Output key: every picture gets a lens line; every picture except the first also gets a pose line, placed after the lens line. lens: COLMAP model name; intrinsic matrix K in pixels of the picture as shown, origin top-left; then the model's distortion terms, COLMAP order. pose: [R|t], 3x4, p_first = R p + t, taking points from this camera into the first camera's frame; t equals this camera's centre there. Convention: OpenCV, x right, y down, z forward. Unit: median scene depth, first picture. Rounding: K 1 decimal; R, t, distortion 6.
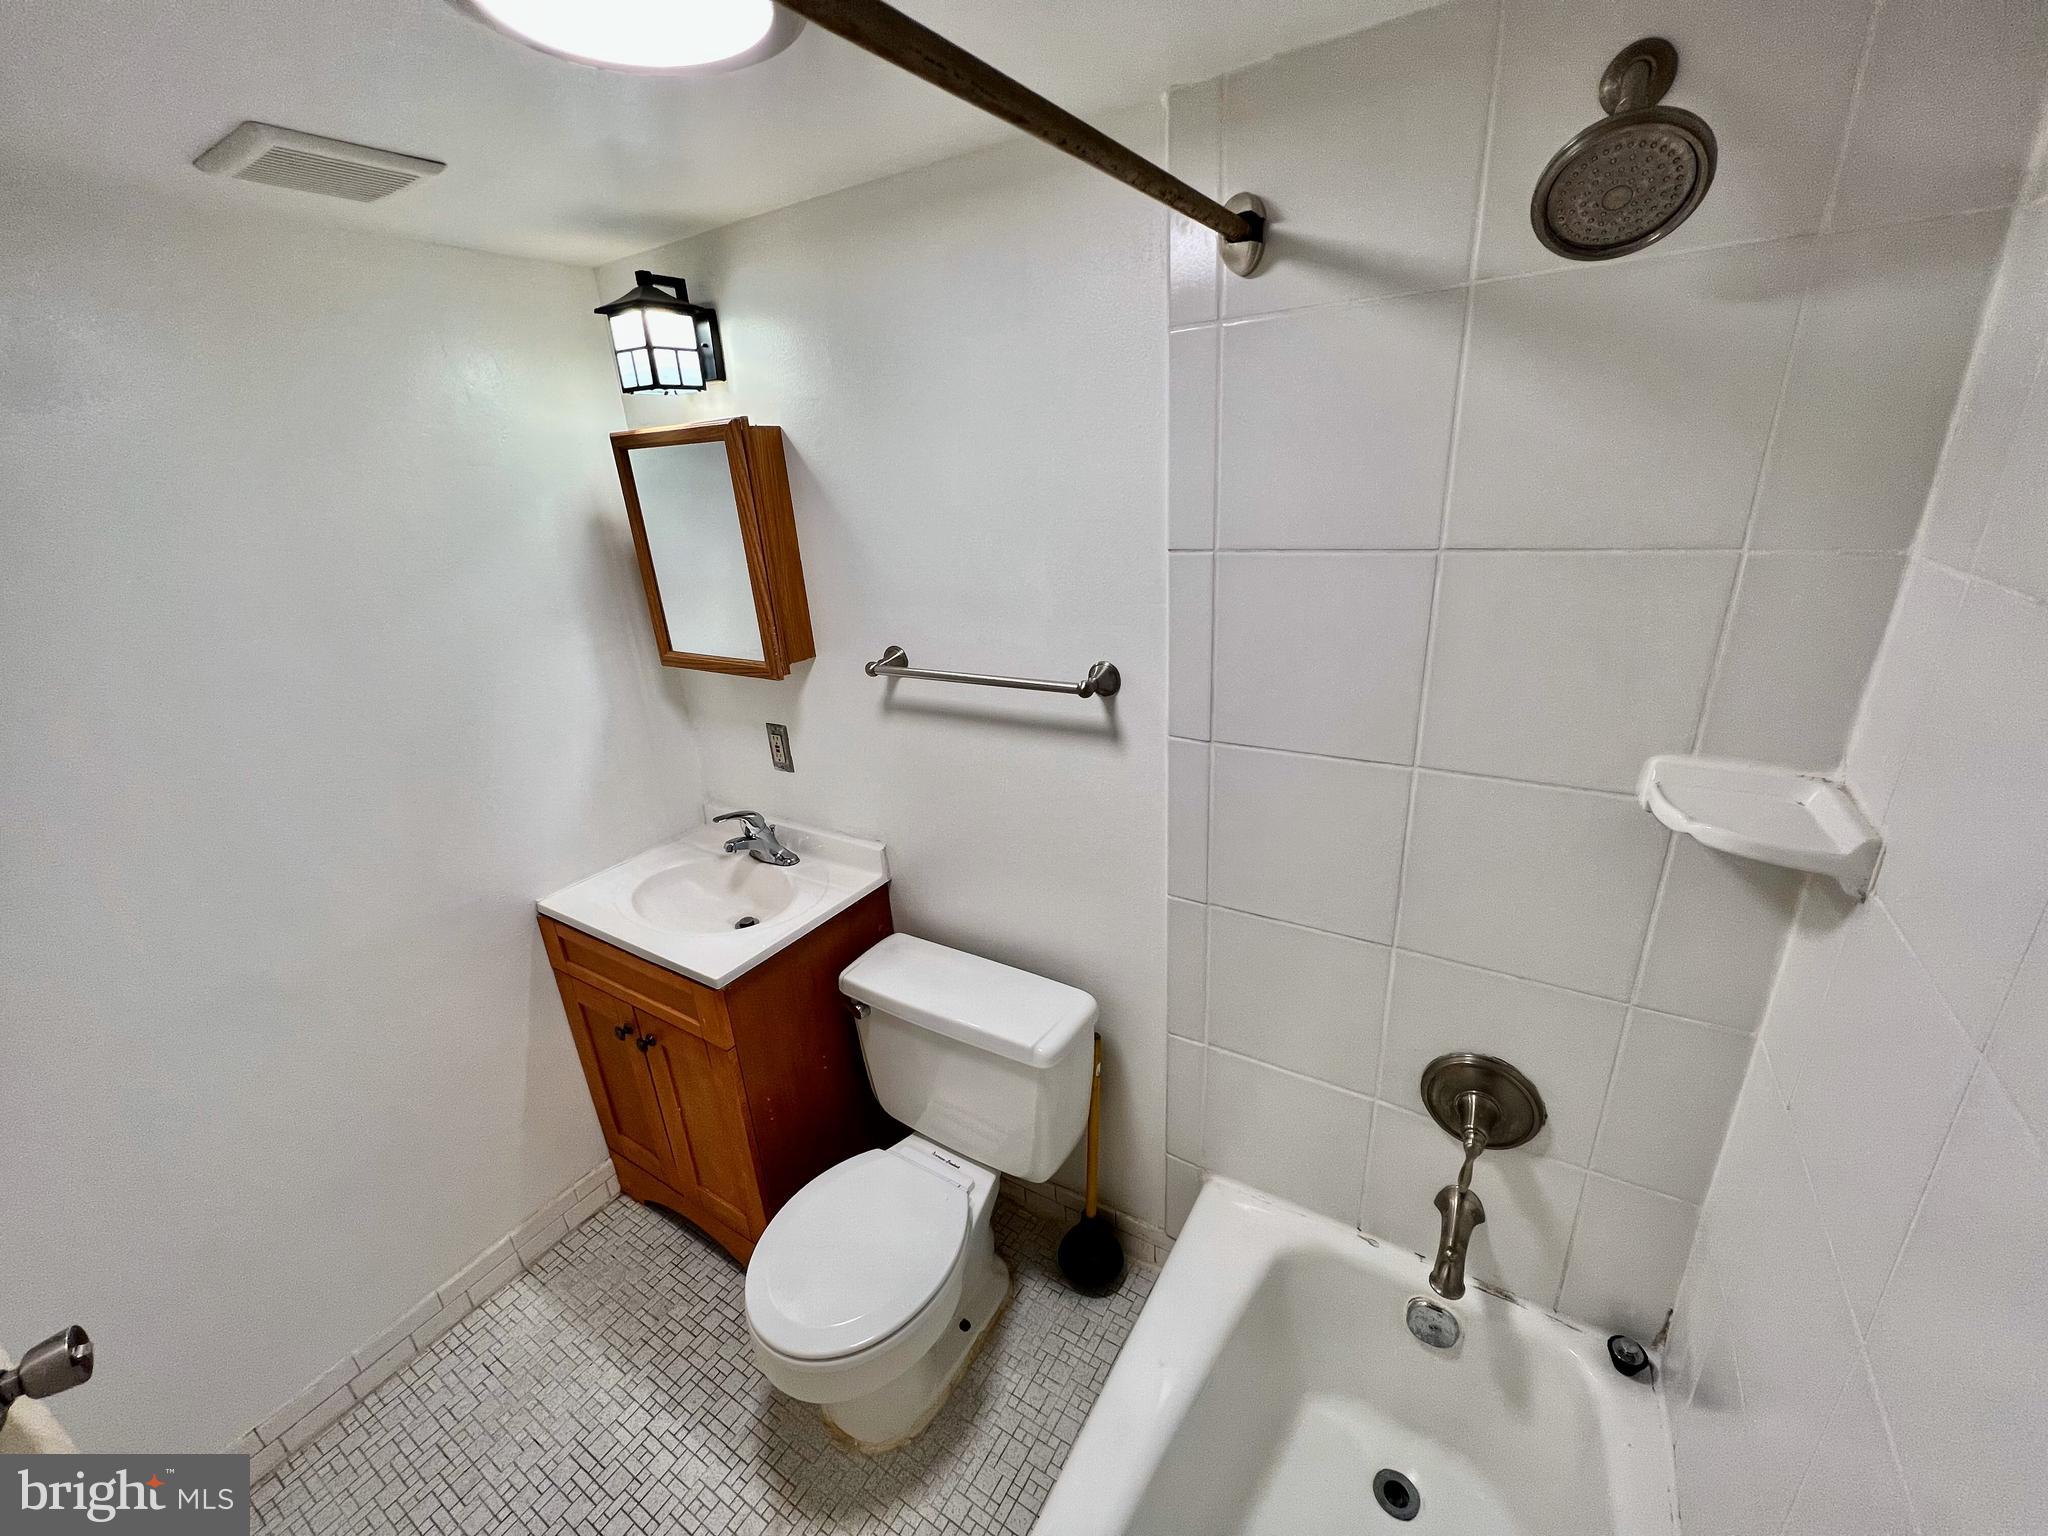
lens RADIAL K [[823.5, 0, 1022.0], [0, 823.5, 775.9], [0, 0, 1]] dist [0.002024, 0.000153]
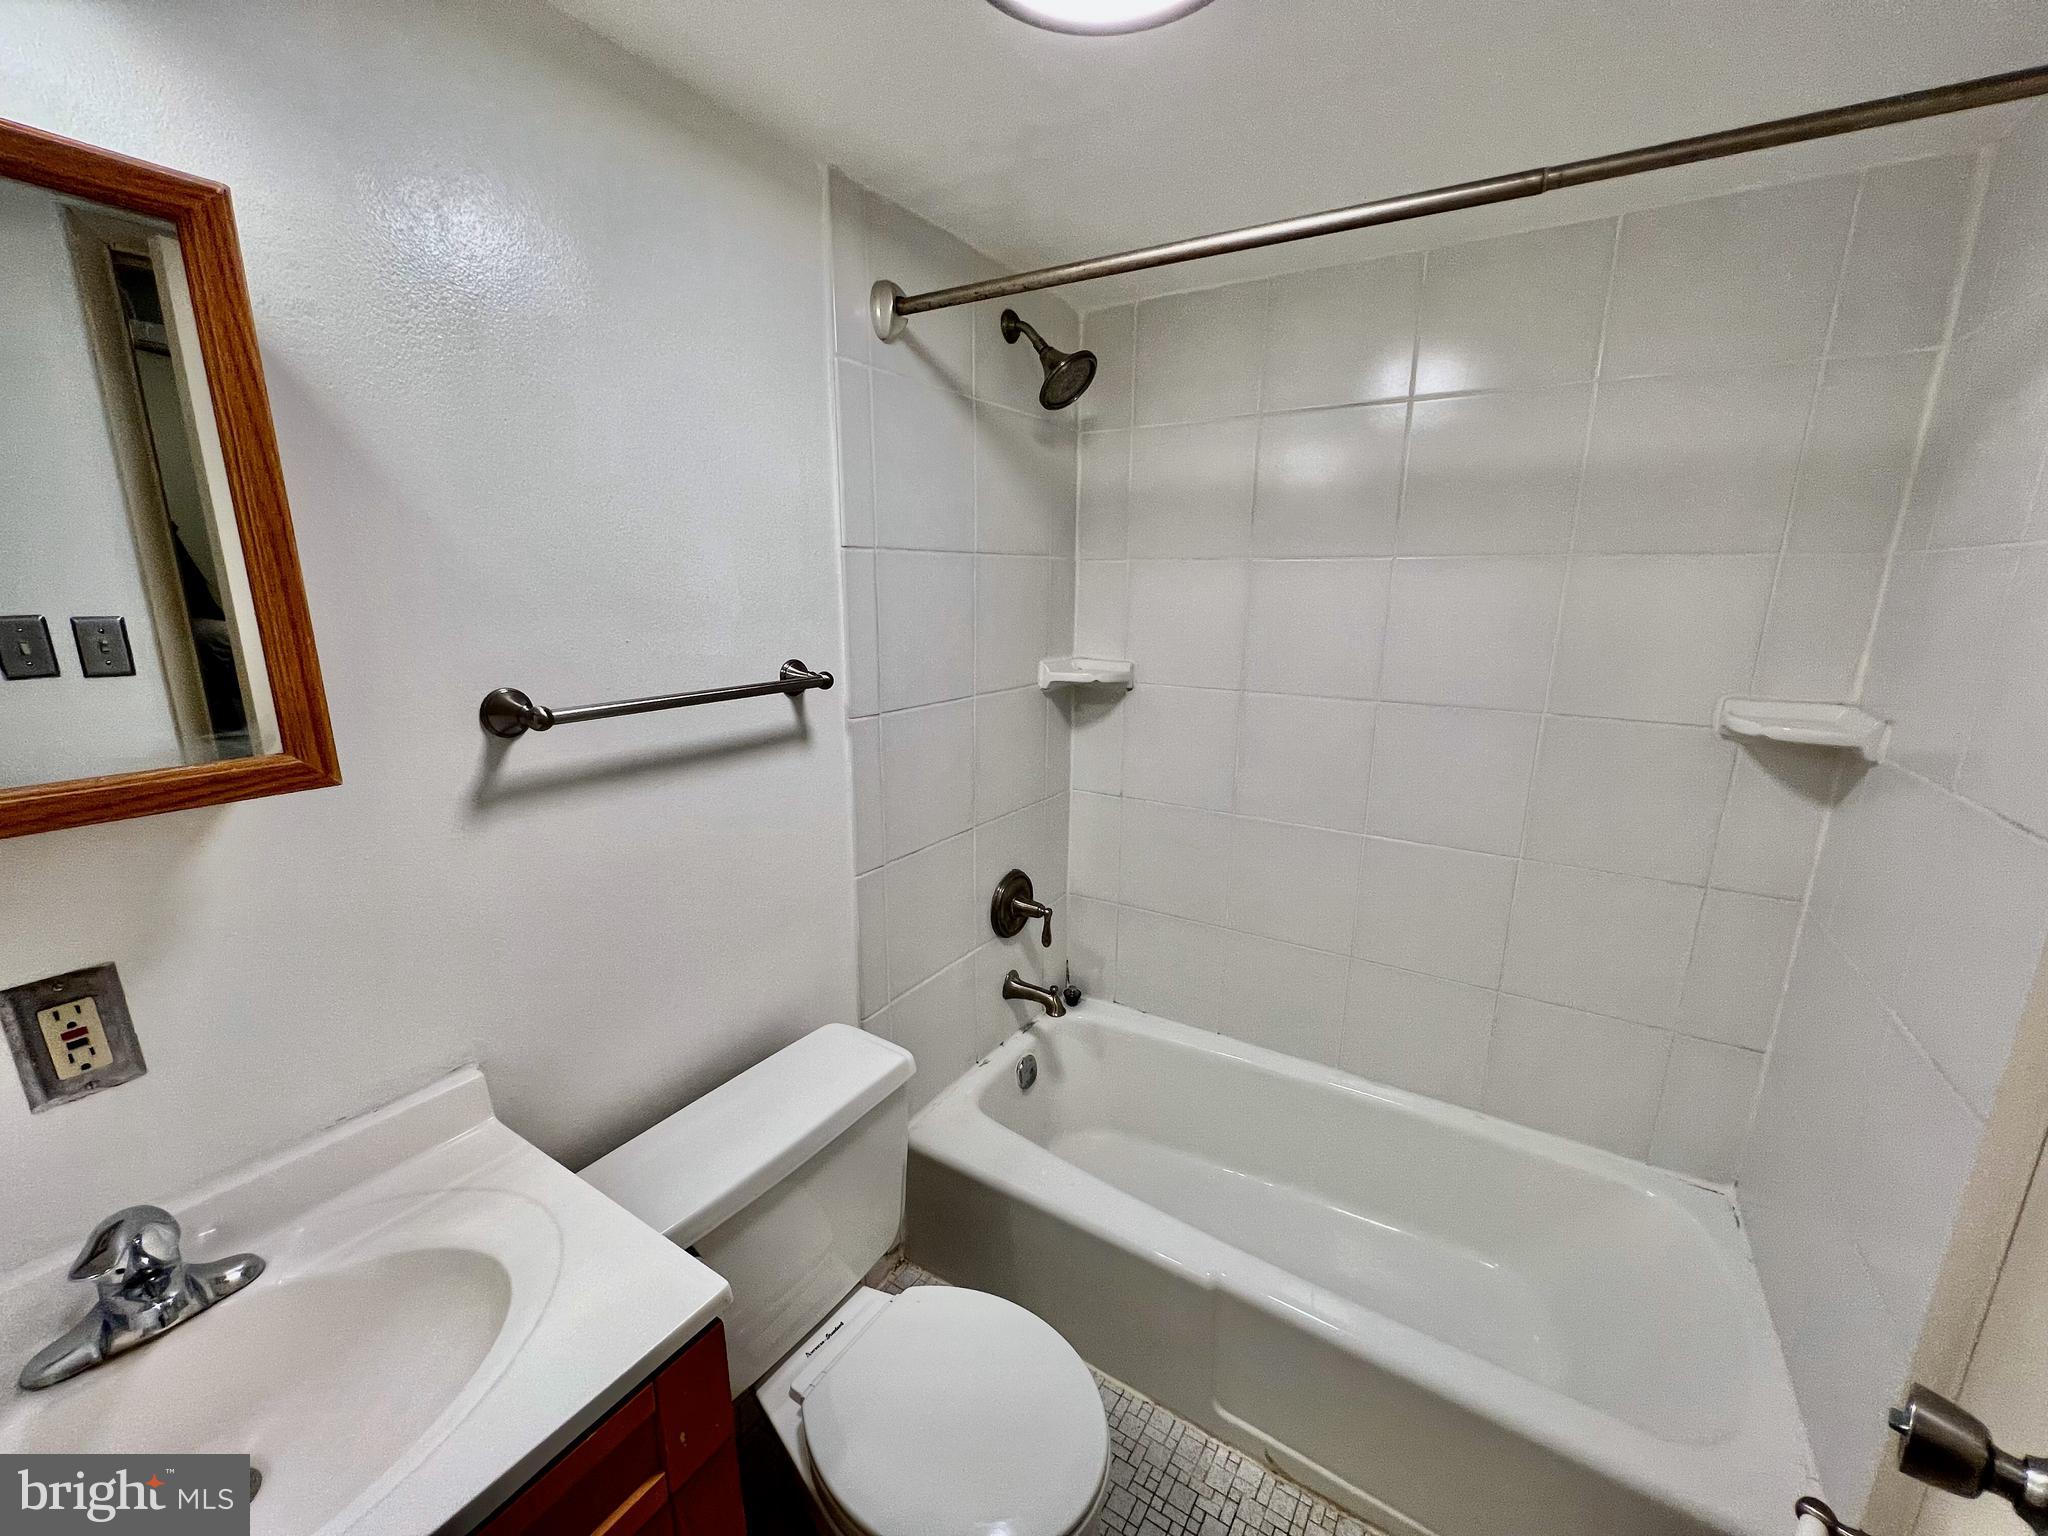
lens RADIAL K [[823.5, 0, 1022.0], [0, 823.5, 775.9], [0, 0, 1]] dist [0.002024, 0.000153]
pose [[0.008334, -0.171988, 0.985064, -0.905150], [0.353830, 0.921874, 0.157962, -0.071142], [-0.935273, 0.347229, 0.068537, 0.742454]]
